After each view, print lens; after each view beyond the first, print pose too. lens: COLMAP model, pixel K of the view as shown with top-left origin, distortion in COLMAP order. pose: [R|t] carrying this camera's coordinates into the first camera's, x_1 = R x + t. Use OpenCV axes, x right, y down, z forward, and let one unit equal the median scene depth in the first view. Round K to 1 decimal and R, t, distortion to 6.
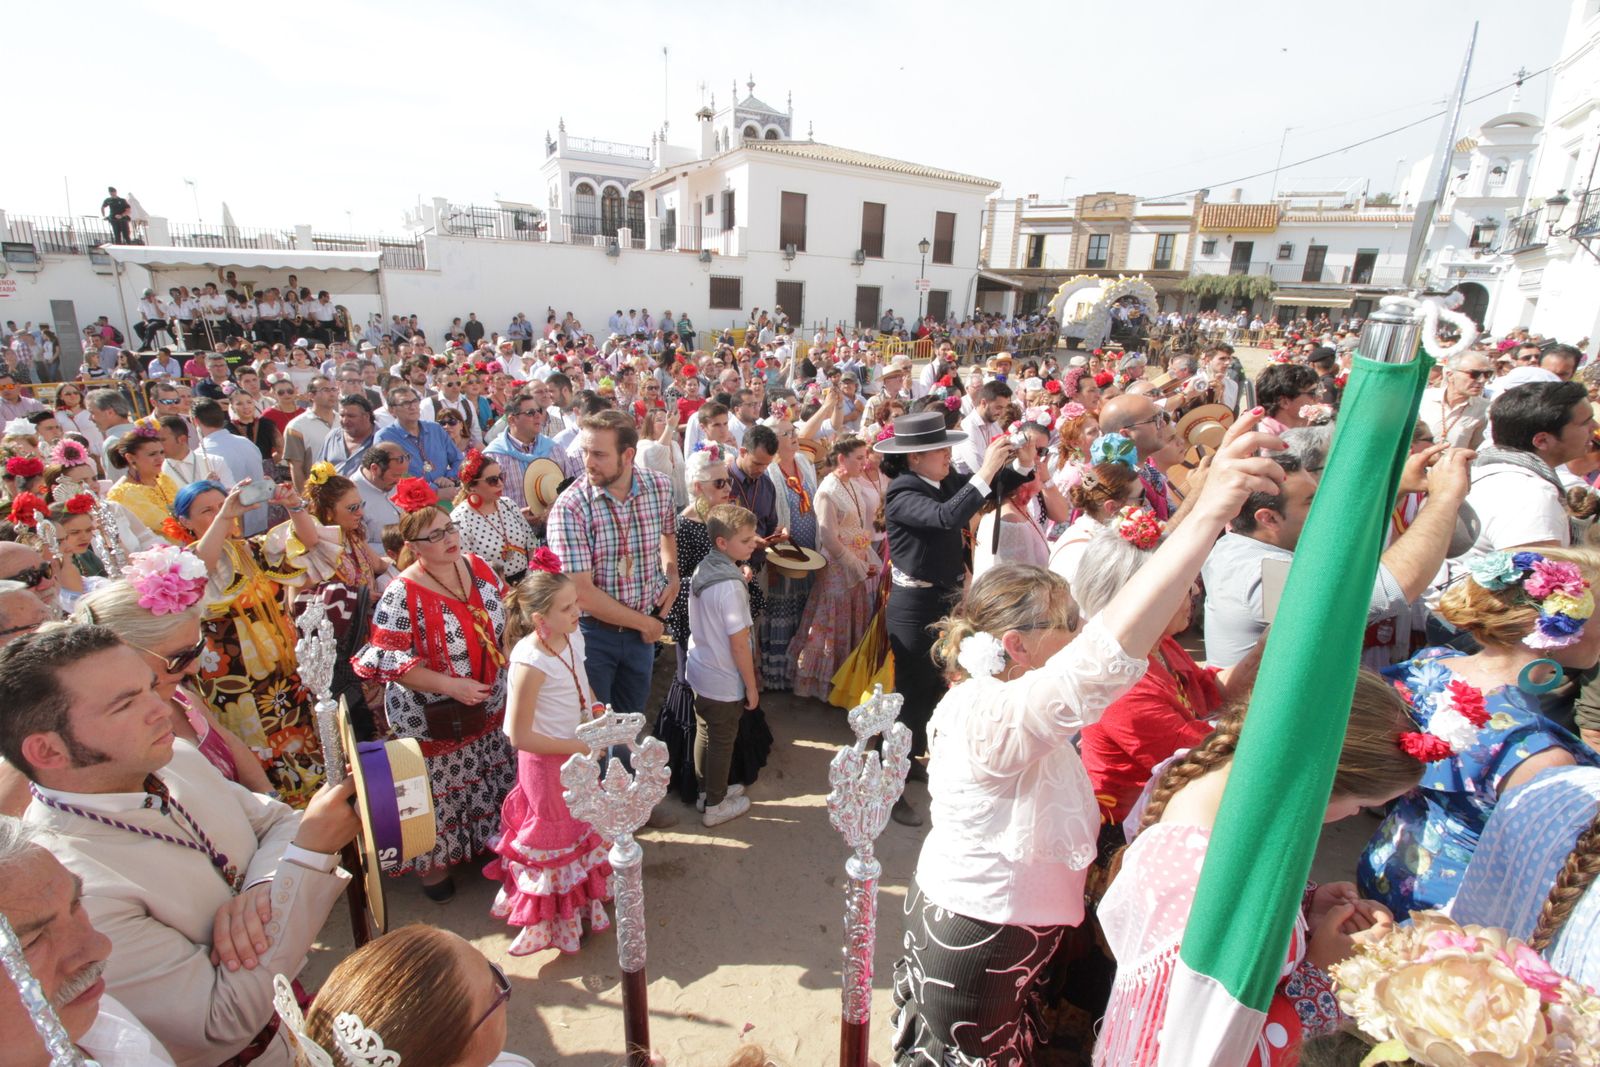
lens RADIAL K [[737.0, 0, 789.1], [0, 737.0, 527.9], [0, 0, 1]] dist [0.002600, -0.015998]
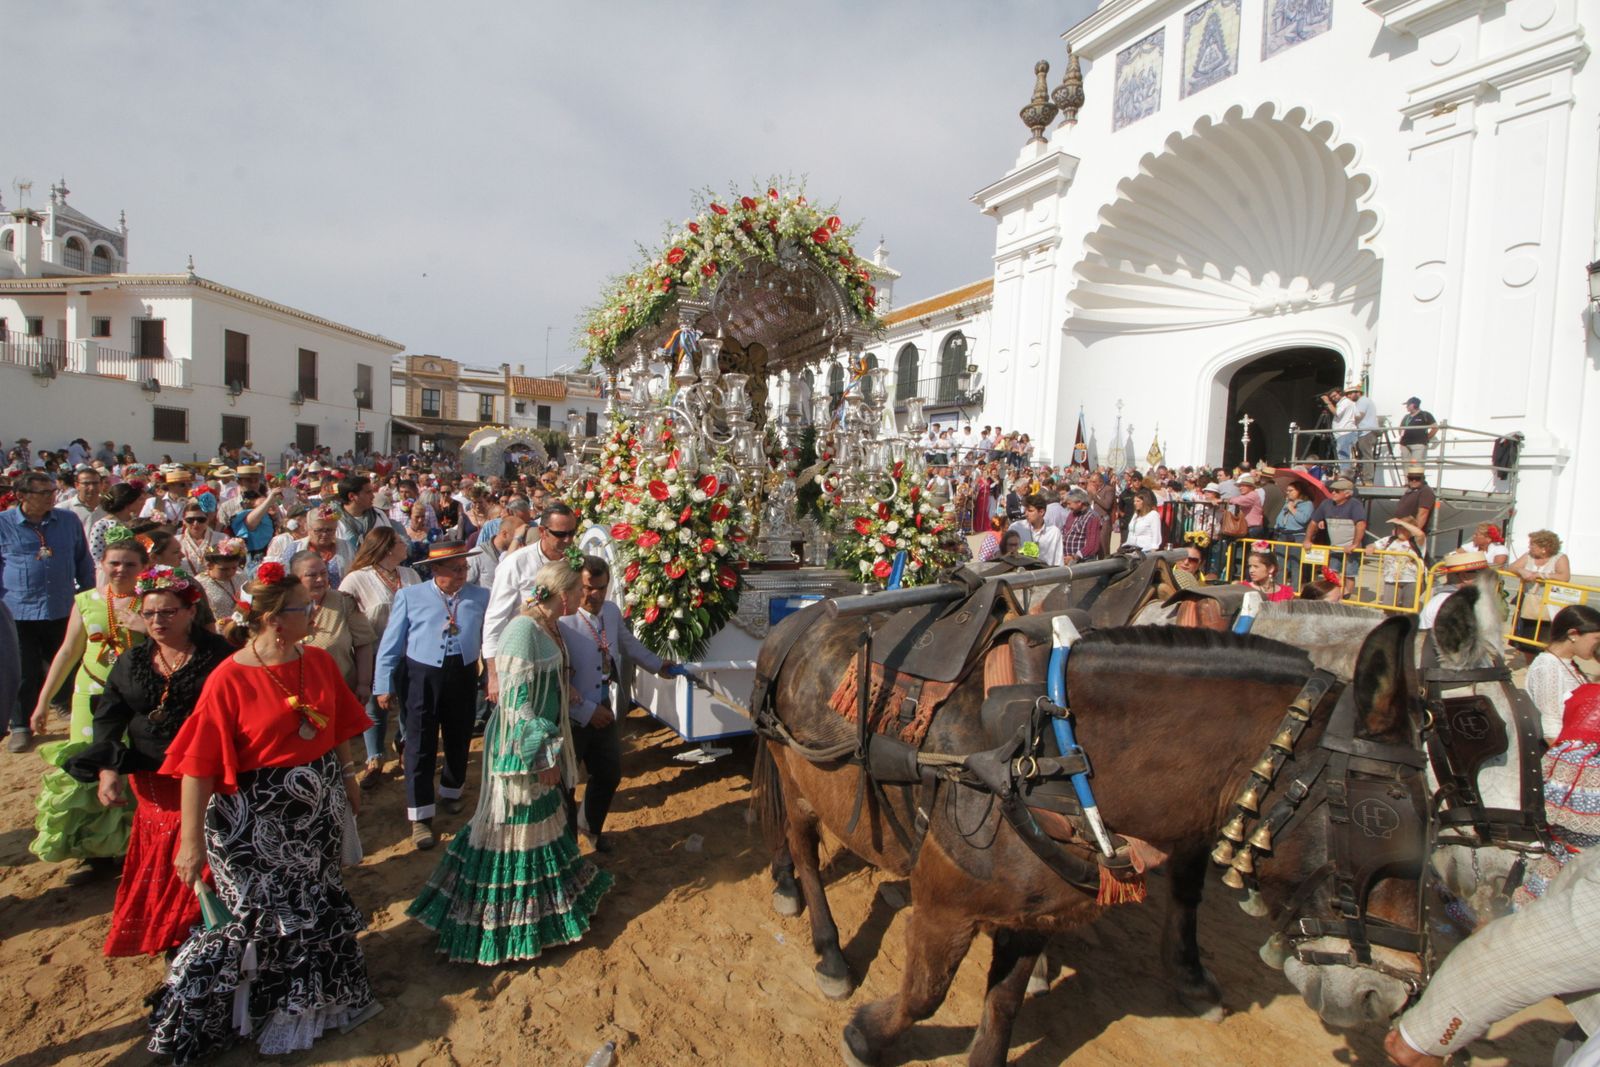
lens RADIAL K [[736.8, 0, 793.6], [0, 736.8, 534.2], [0, 0, 1]] dist [-0.000330, -0.013999]
pose [[0.559947, -0.061557, 0.826239, -0.272698], [0.206433, 0.976152, -0.067175, 0.025615], [-0.802400, 0.208177, 0.559301, -0.074712]]
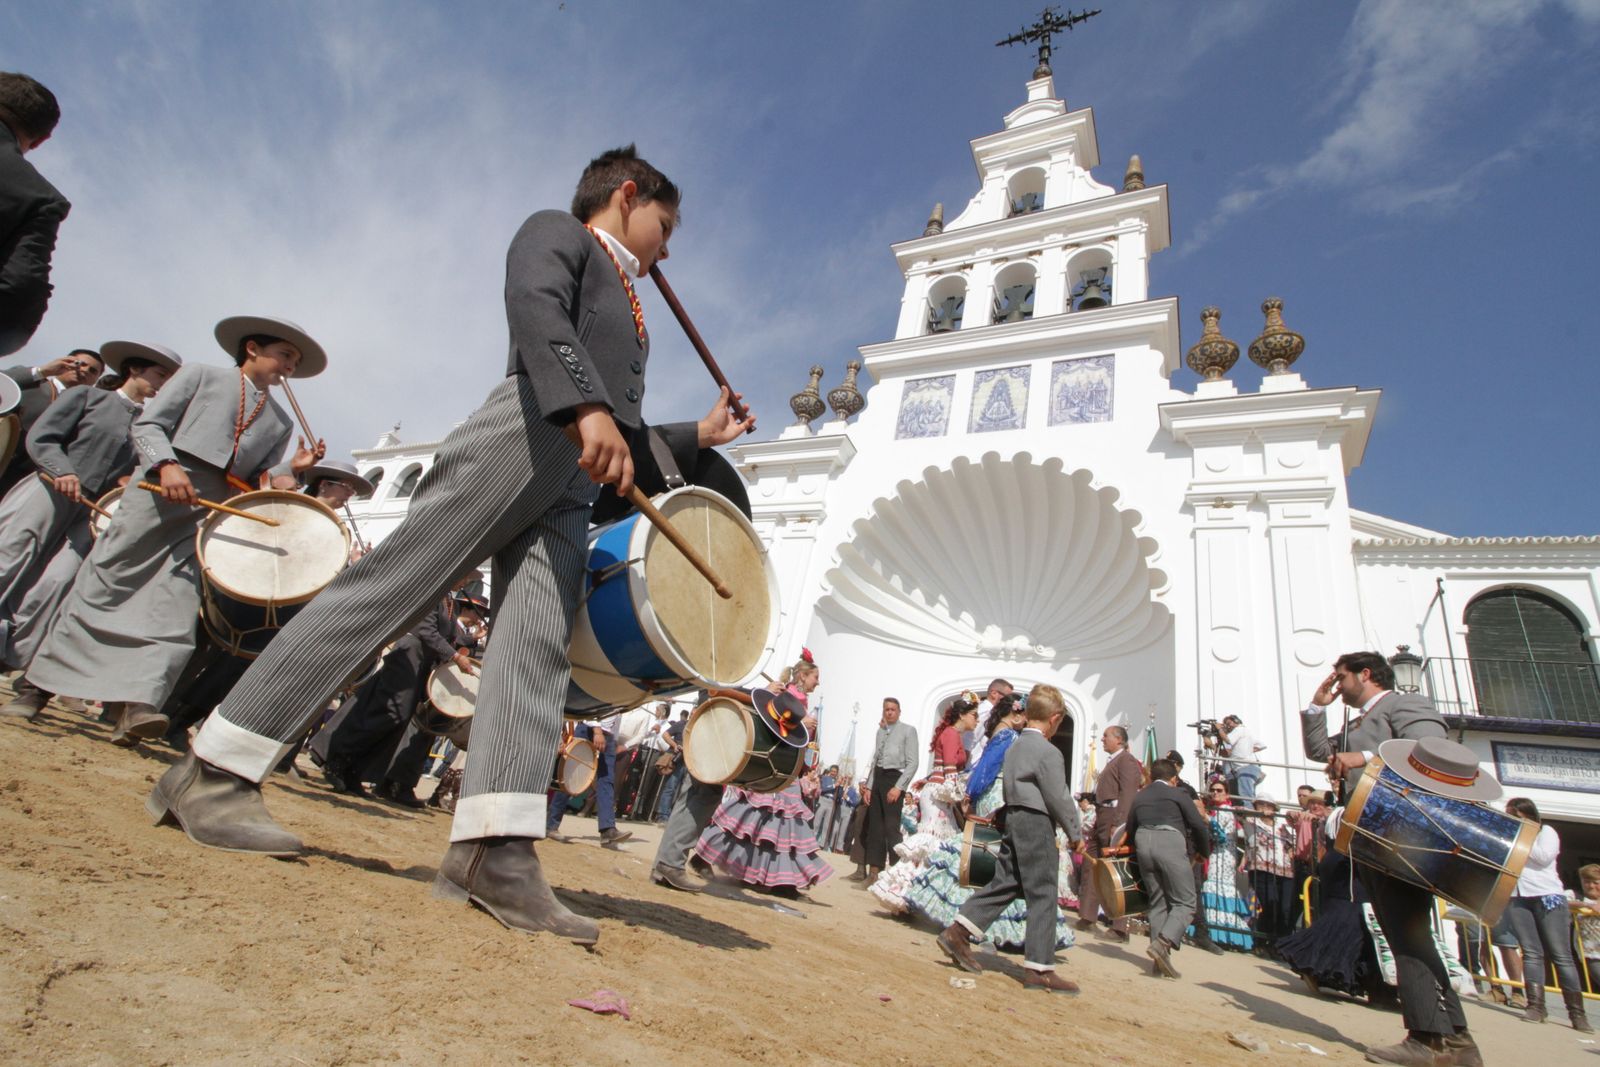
lens RADIAL K [[736.8, 0, 793.6], [0, 736.8, 534.2], [0, 0, 1]] dist [-0.000330, -0.013999]
pose [[-0.047185, 0.405063, 0.913070, -0.168671], [0.060783, 0.913559, -0.402139, 0.029819], [-0.997035, 0.036524, -0.067727, 0.064318]]
